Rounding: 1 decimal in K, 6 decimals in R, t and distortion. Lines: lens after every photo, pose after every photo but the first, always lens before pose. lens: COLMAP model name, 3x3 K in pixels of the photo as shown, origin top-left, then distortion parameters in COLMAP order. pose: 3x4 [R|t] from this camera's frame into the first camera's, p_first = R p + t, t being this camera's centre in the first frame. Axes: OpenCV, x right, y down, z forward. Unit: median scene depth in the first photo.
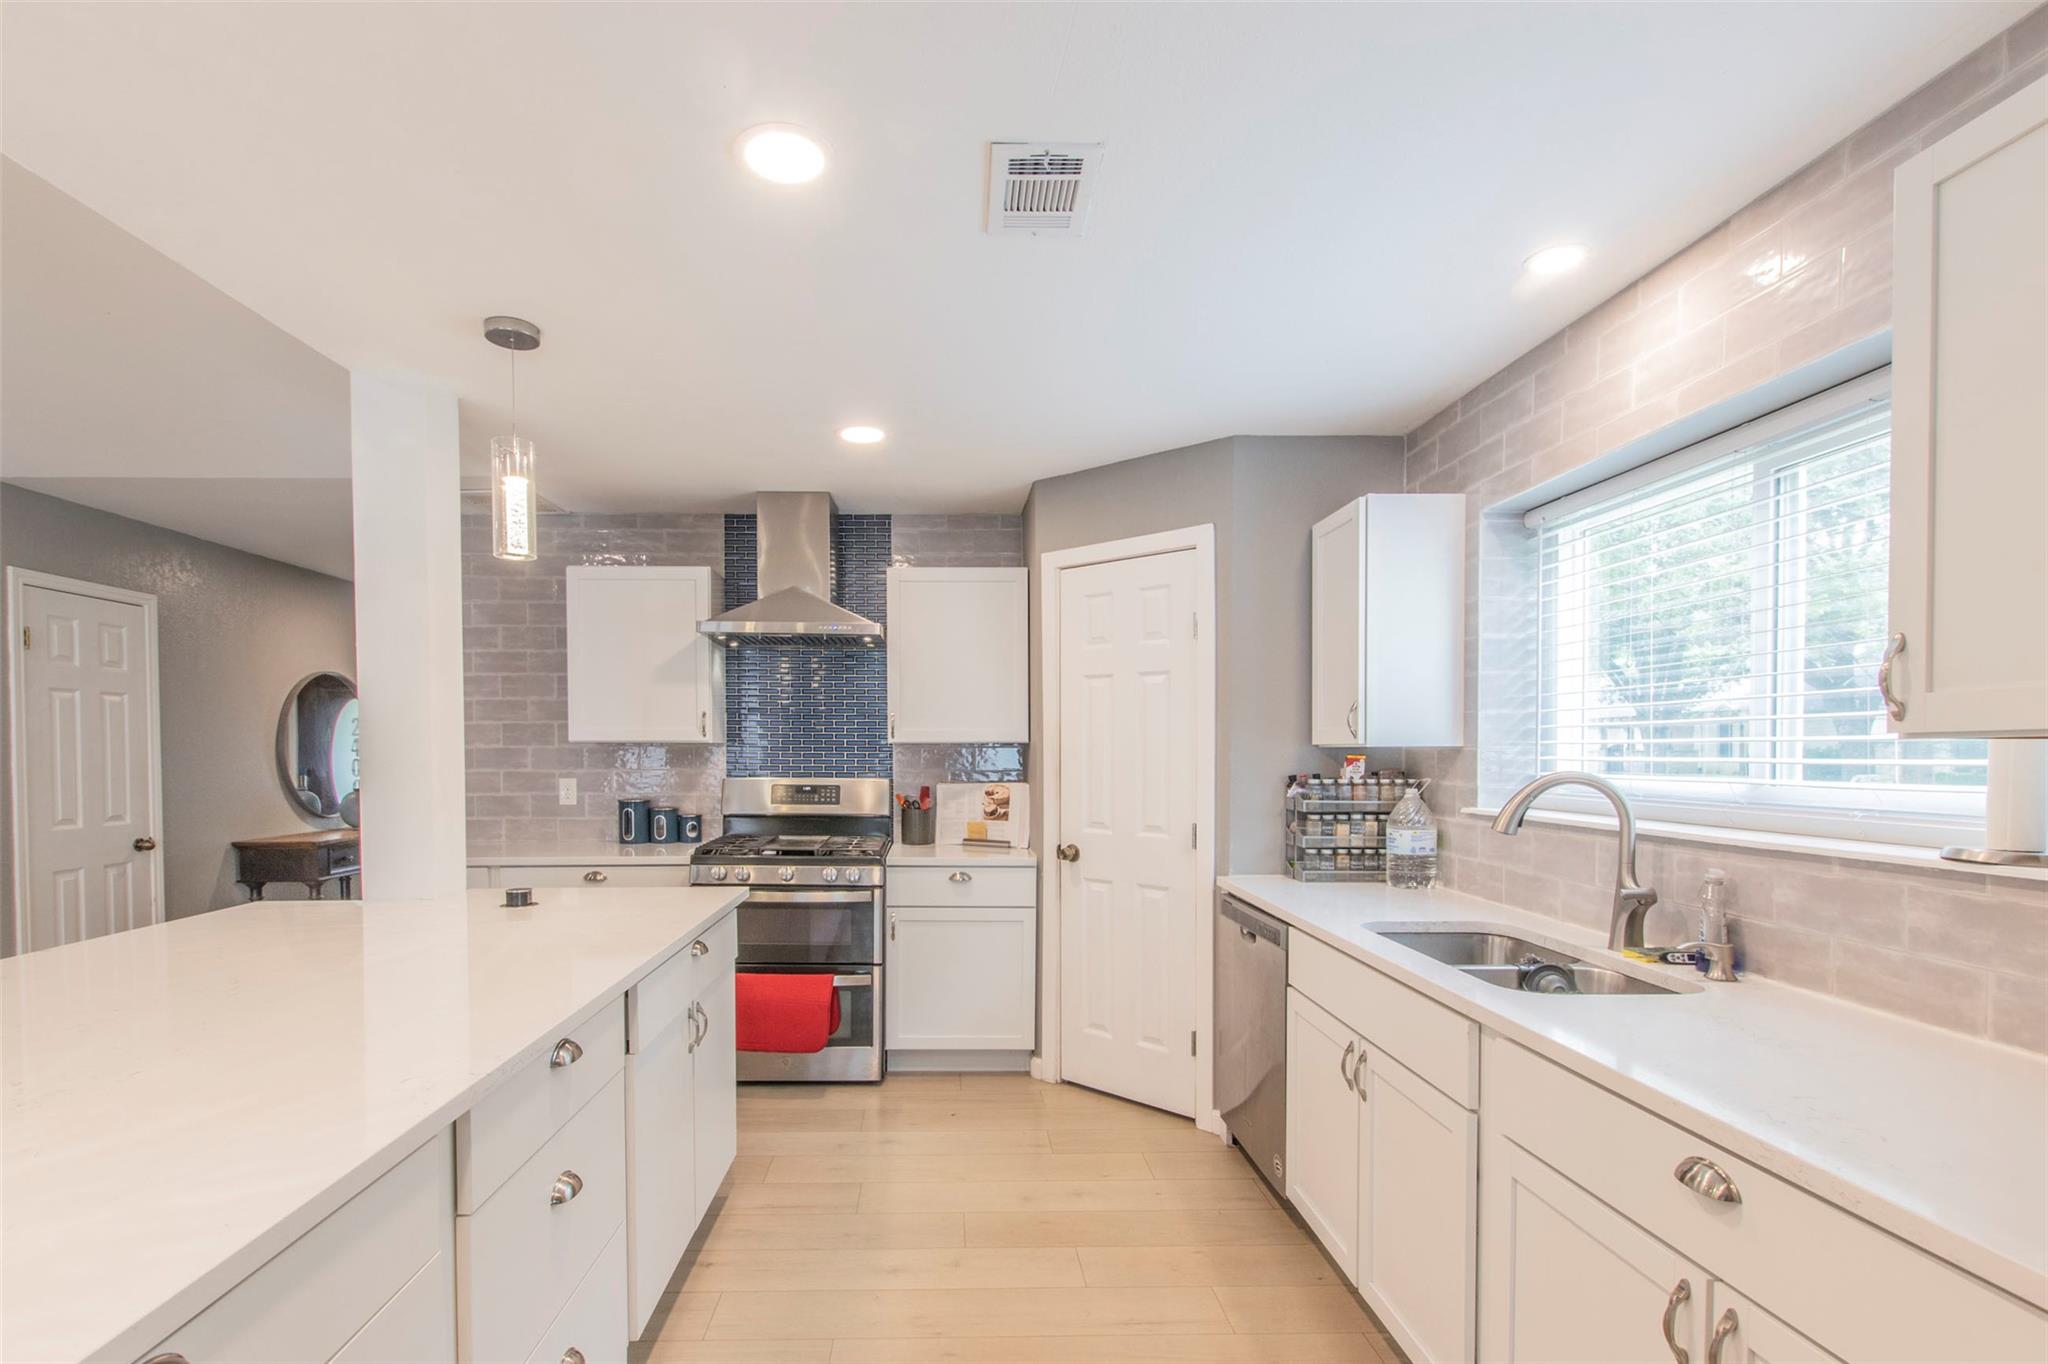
lens RADIAL K [[942.6, 0, 1029.9], [0, 942.6, 763.8], [0, 0, 1]] dist [0.002283, 0.000171]
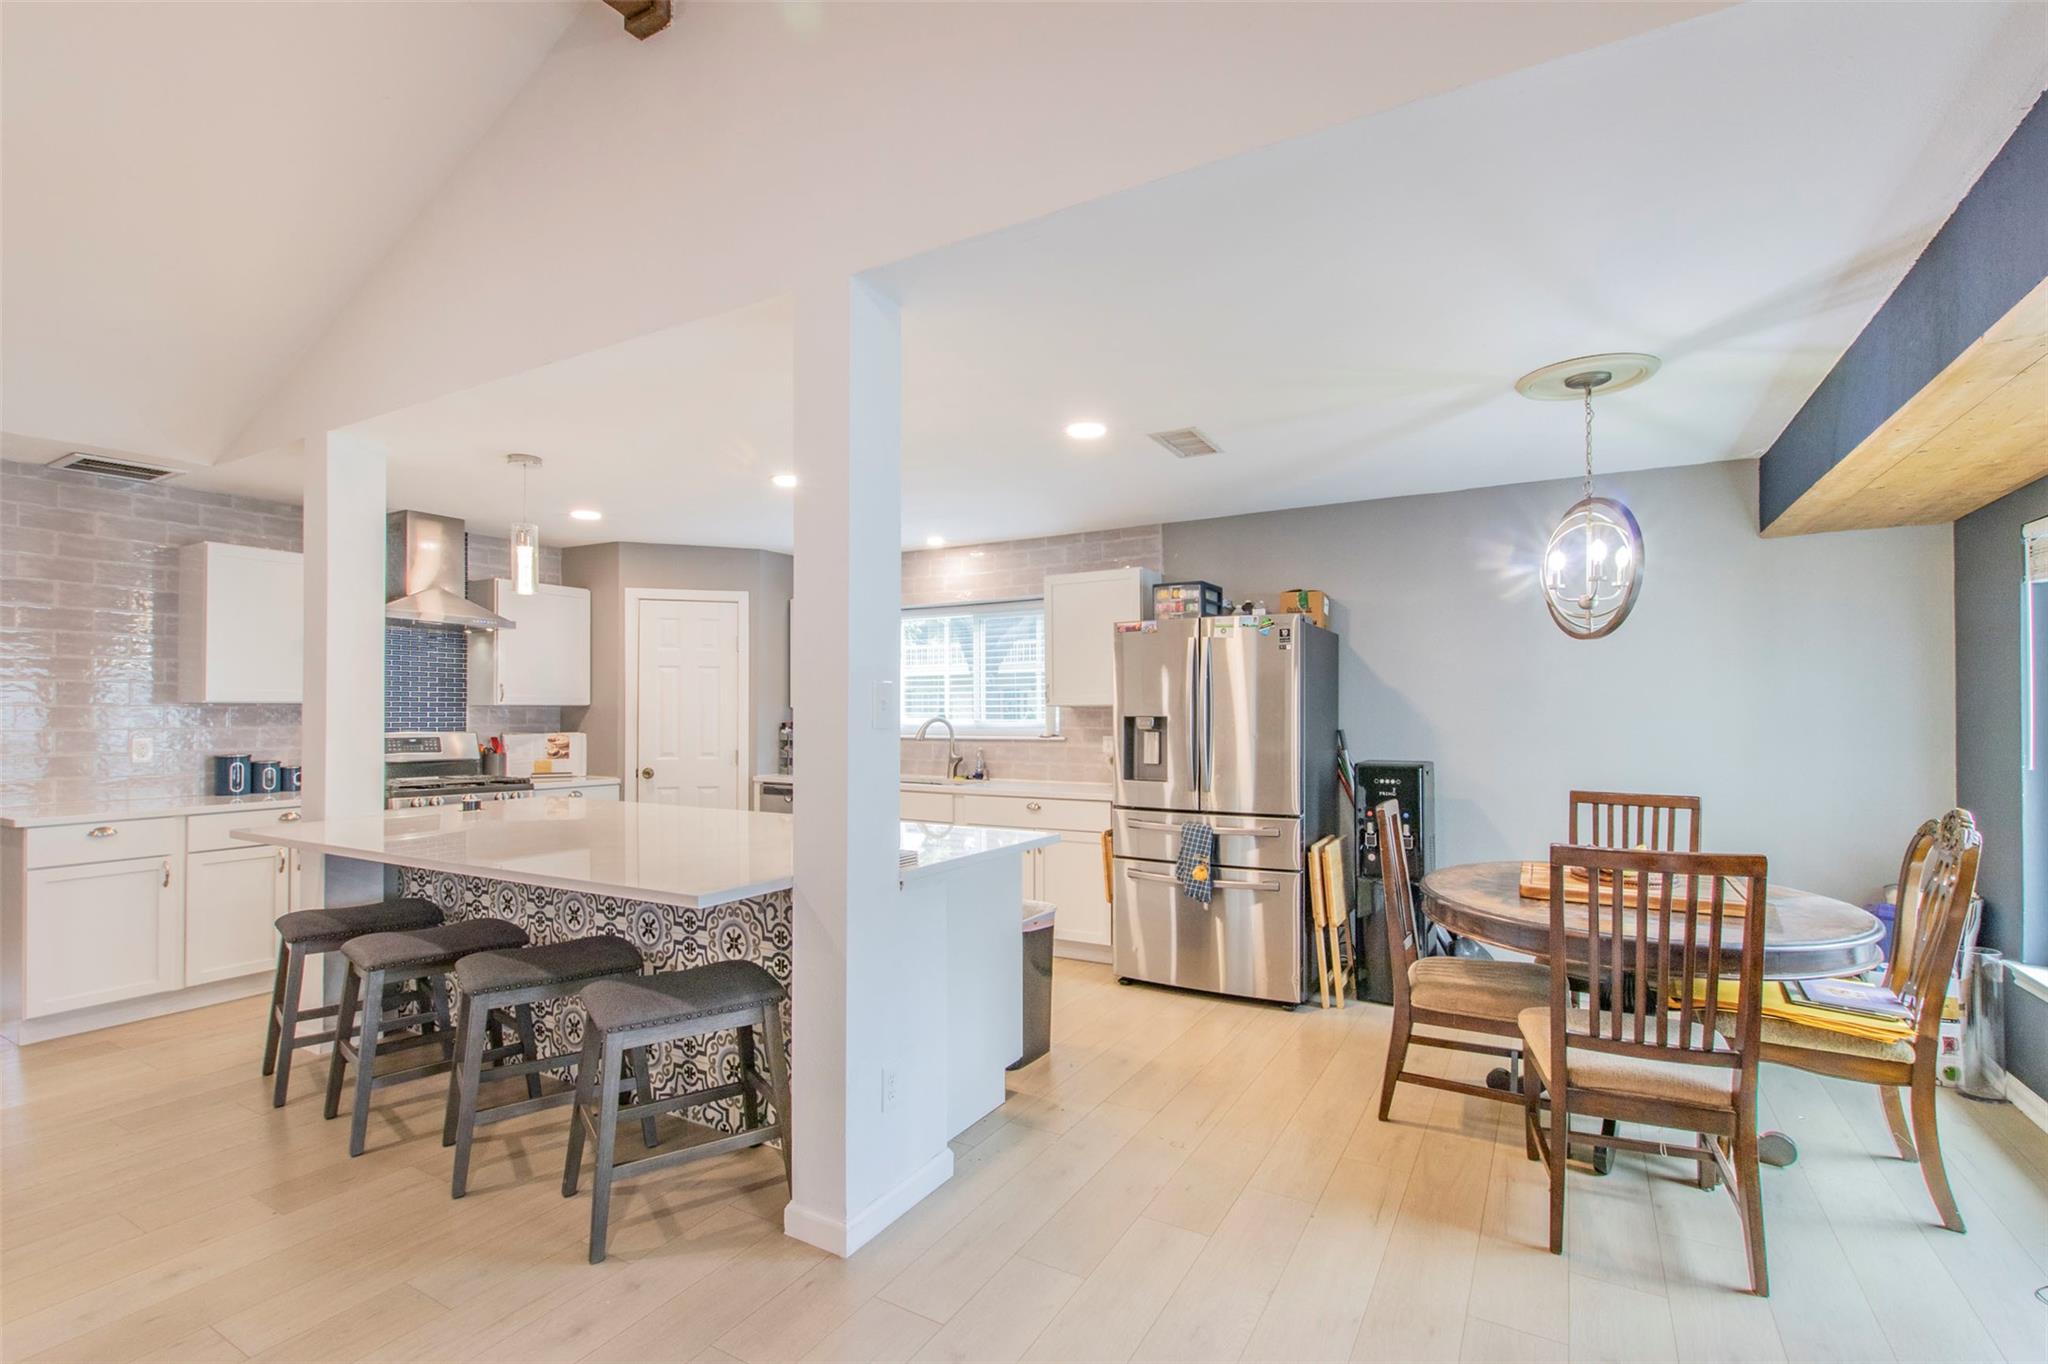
lens RADIAL K [[959.0, 0, 1016.4], [0, 959.0, 694.8], [0, 0, 1]] dist [0.001458, -0.000281]
pose [[0.520074, 0.016134, 0.853969, -0.921857], [0.015144, 0.999490, -0.028106, 0.013649], [-0.853987, 0.027550, 0.519565, -0.367978]]
